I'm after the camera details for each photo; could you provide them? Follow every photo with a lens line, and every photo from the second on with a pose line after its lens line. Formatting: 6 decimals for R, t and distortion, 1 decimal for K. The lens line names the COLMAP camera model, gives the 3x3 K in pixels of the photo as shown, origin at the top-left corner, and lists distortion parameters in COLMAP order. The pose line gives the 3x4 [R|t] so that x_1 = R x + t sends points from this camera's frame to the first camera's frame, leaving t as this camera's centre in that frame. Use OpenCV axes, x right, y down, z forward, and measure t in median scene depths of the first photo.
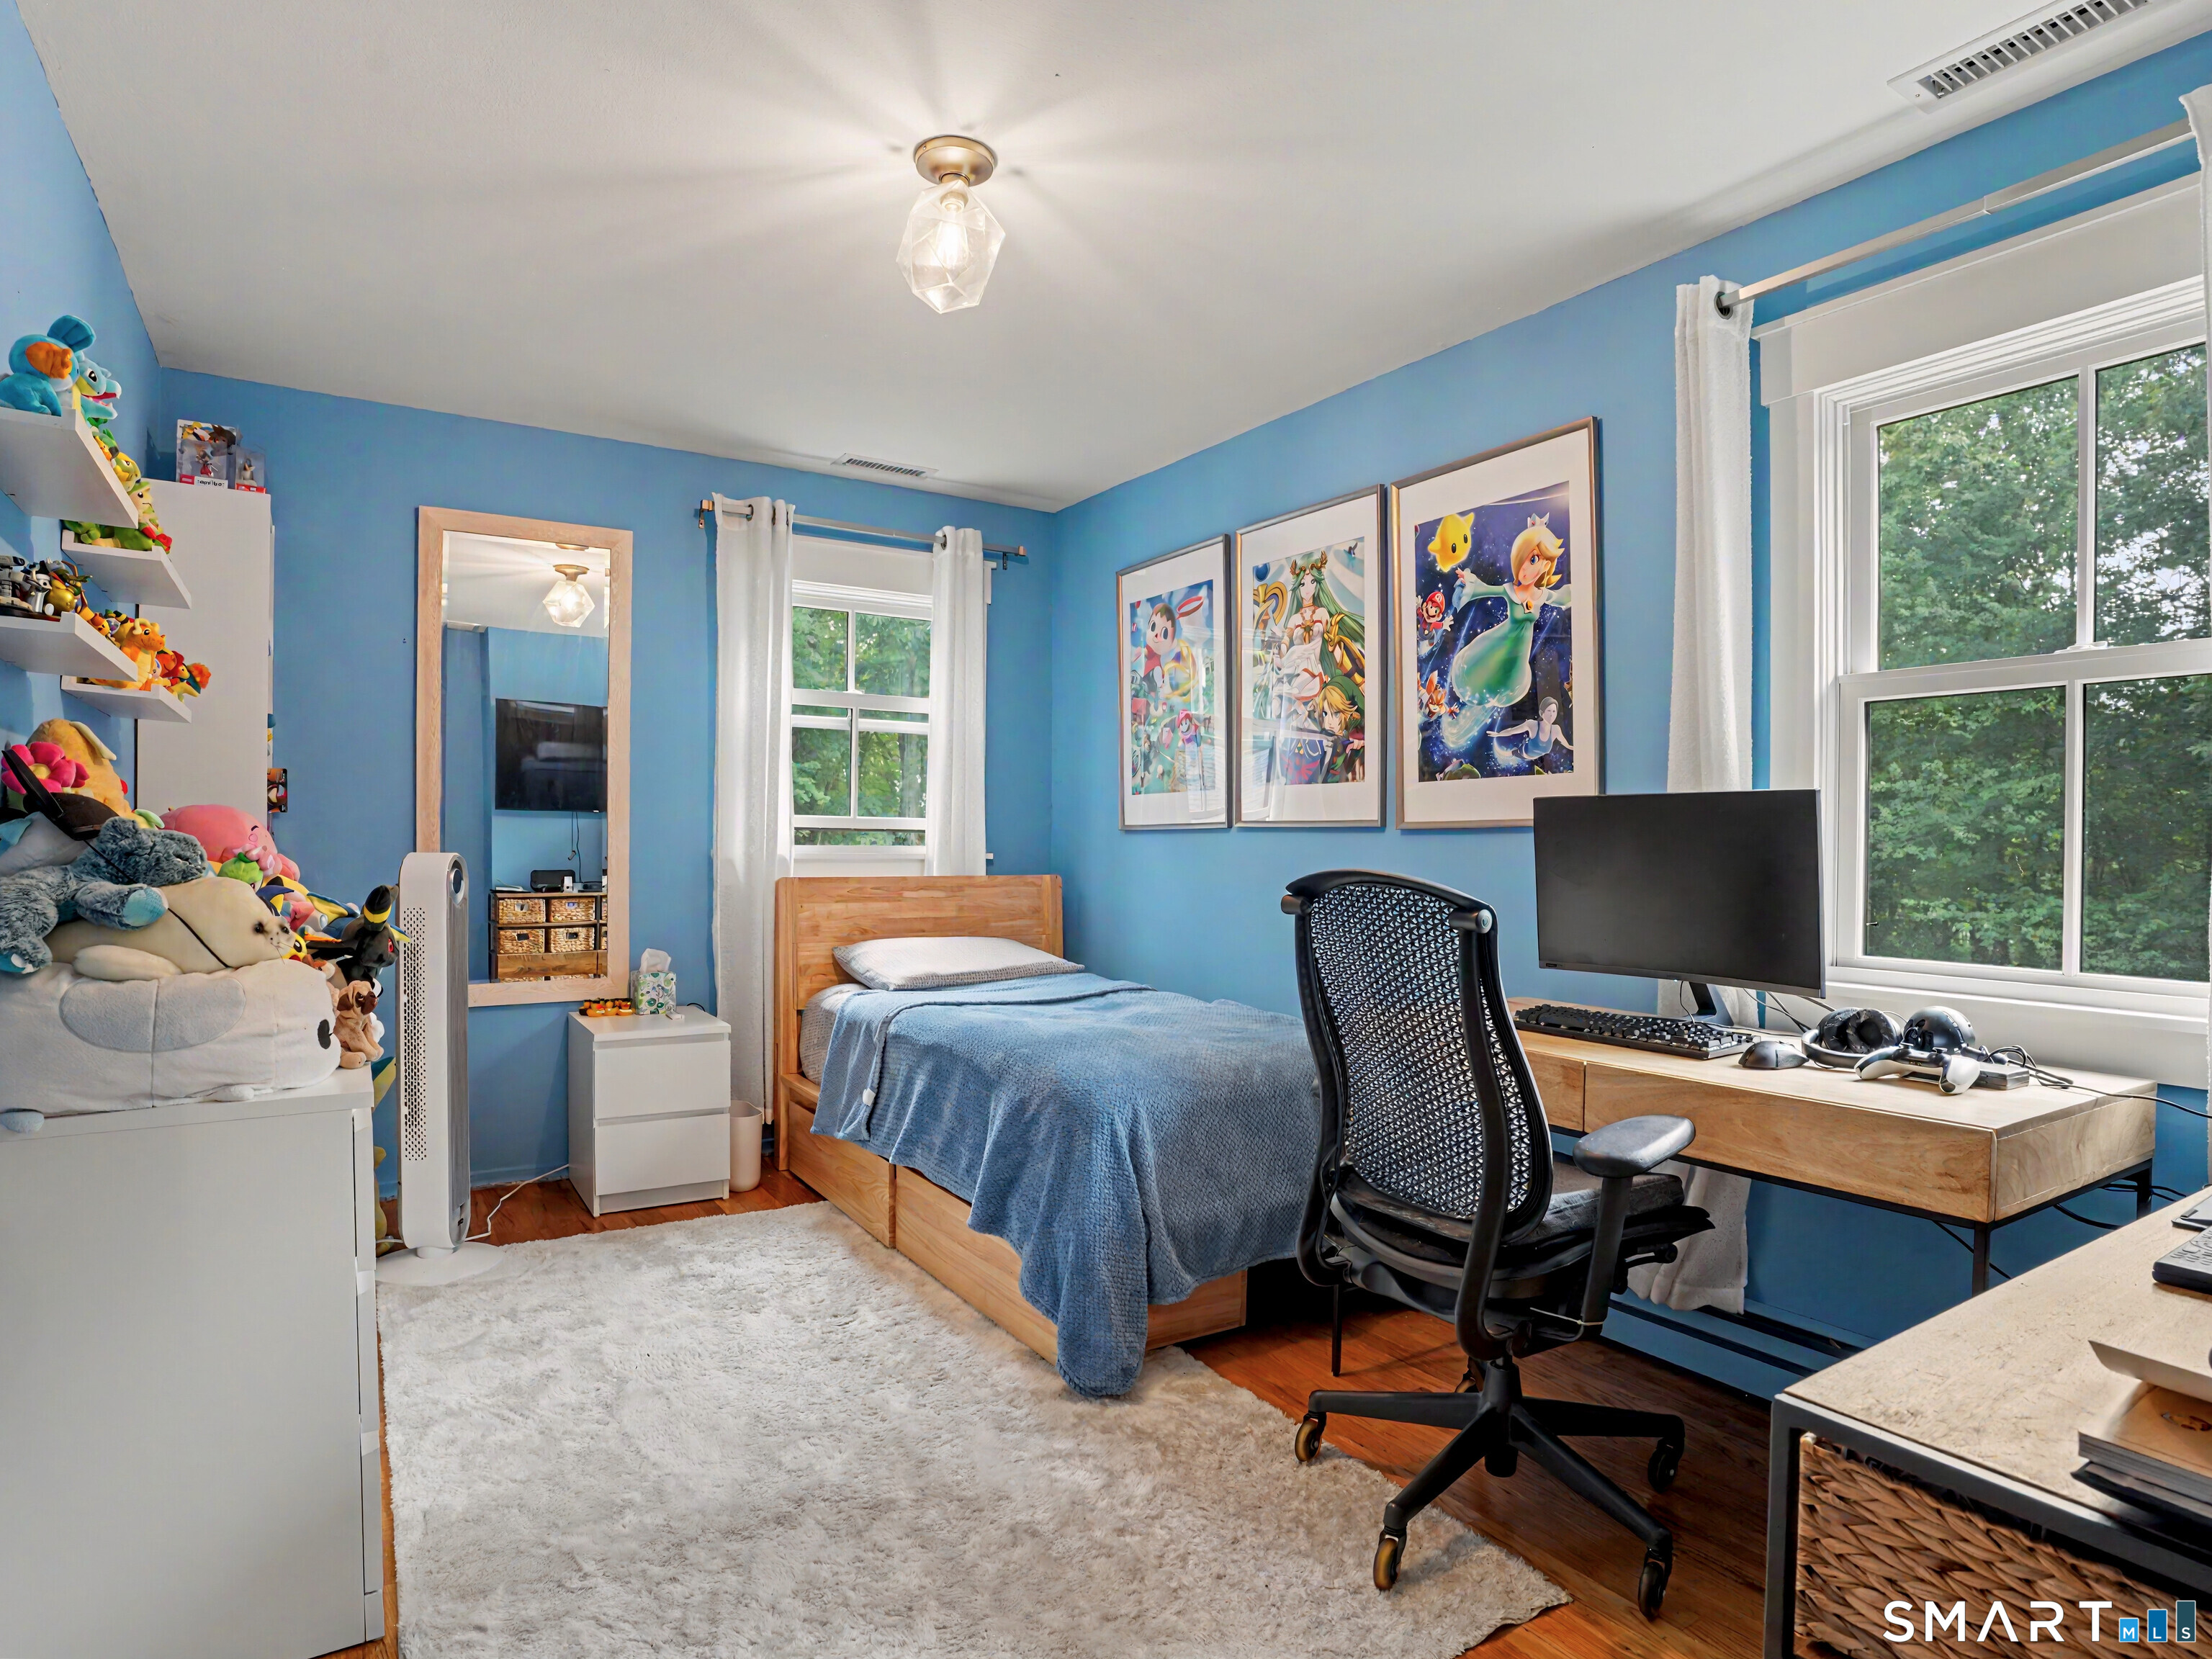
lens RADIAL K [[1234.2, 0, 1107.3], [0, 1234.2, 831.7], [0, 0, 1]] dist [-0.071250, 0.024429]
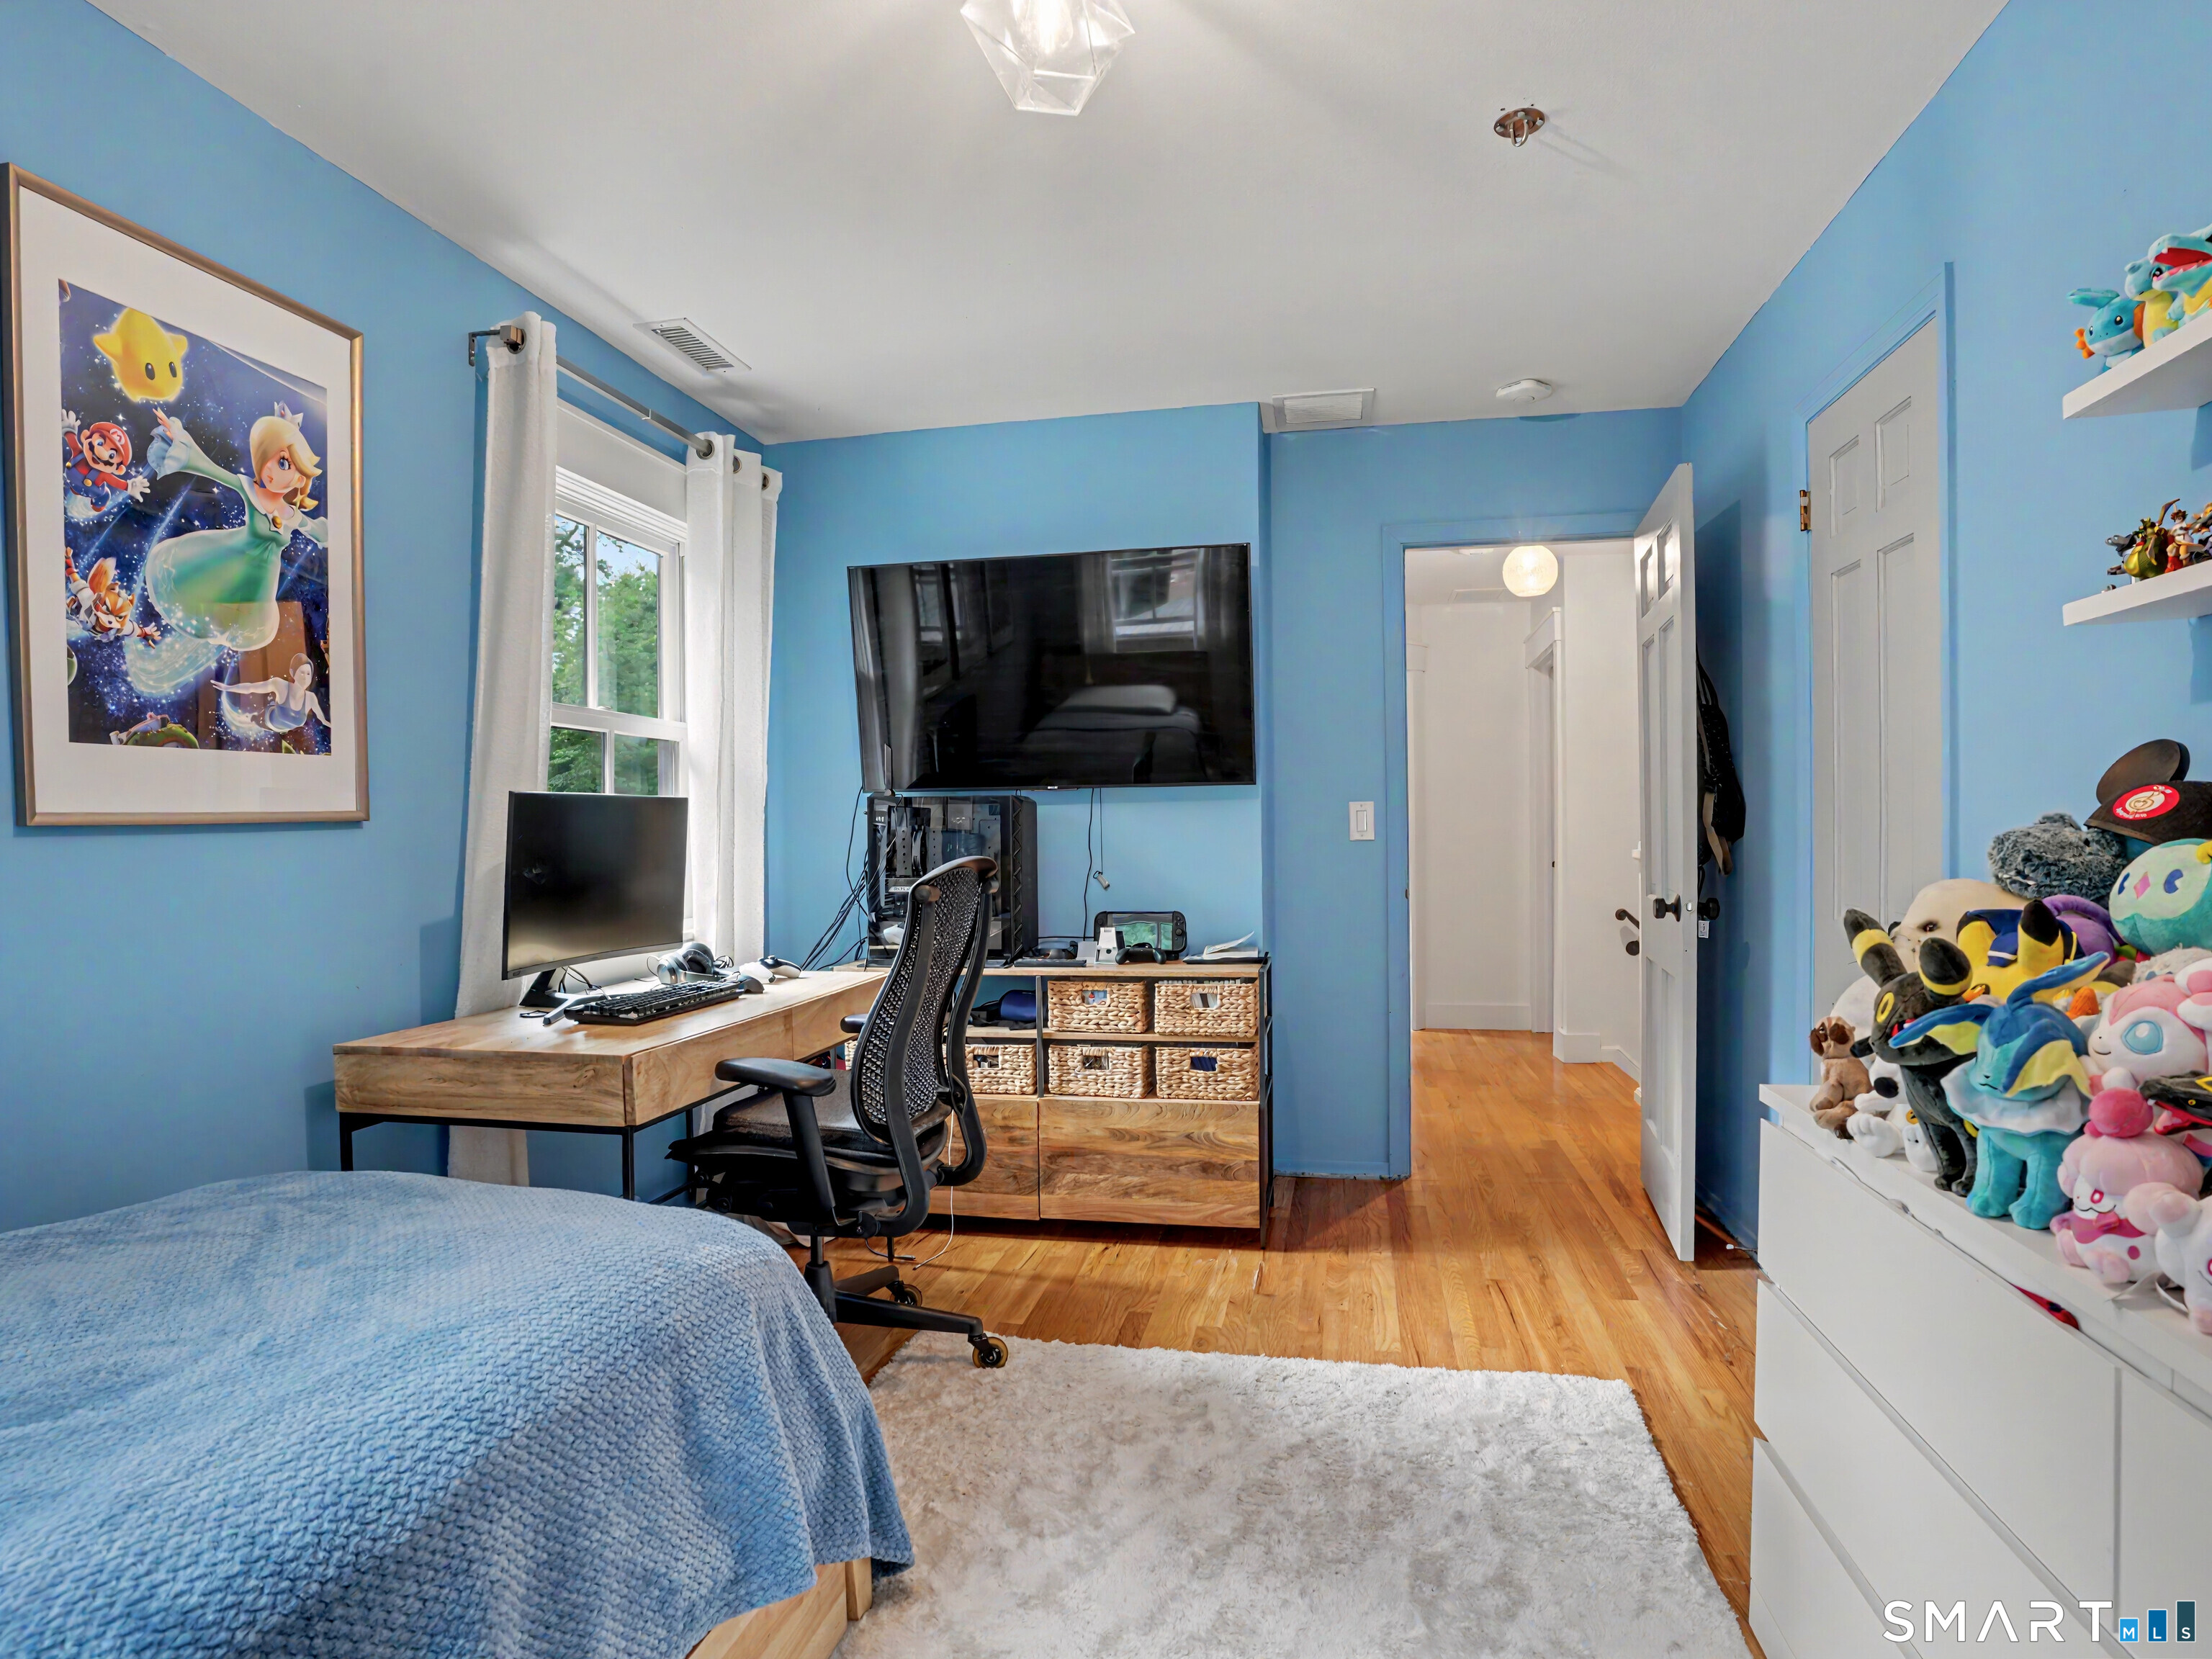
lens RADIAL K [[1234.2, 0, 1108.5], [0, 1234.2, 834.3], [0, 0, 1]] dist [-0.071250, 0.024429]
pose [[-0.726080, -0.006915, 0.687575, -0.496019], [-0.001421, 0.999962, 0.008556, -0.003818], [-0.687608, 0.005235, -0.726063, 1.136528]]
